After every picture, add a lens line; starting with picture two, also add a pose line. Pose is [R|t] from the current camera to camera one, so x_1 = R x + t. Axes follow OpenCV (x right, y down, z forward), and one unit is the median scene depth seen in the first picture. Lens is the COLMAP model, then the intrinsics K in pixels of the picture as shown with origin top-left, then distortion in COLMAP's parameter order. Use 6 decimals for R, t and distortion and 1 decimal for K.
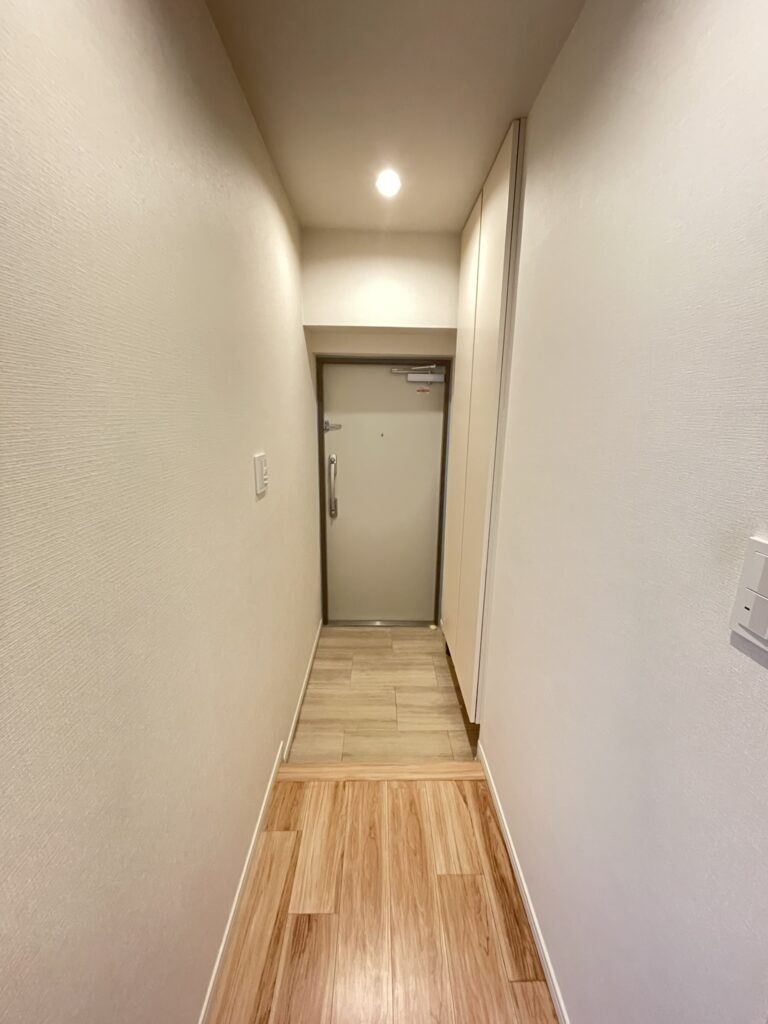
lens RADIAL K [[412.4, 0, 387.8], [0, 412.4, 513.1], [0, 0, 1]] dist [-0.000260, -0.000258]
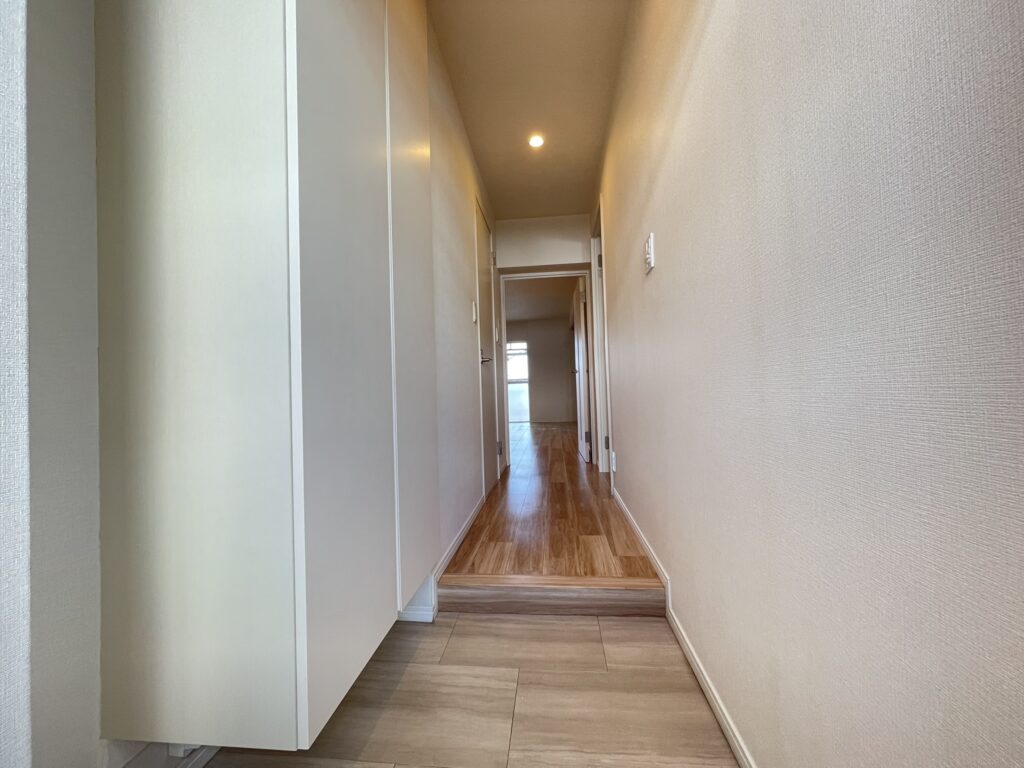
lens RADIAL K [[412.4, 0, 512.7], [0, 412.4, 381.3], [0, 0, 1]] dist [-0.000260, -0.000258]
pose [[-0.992281, 0.020710, 0.122270, -0.064241], [0.048579, 0.972073, 0.229595, -0.034290], [-0.114100, 0.233762, -0.965576, 1.940245]]
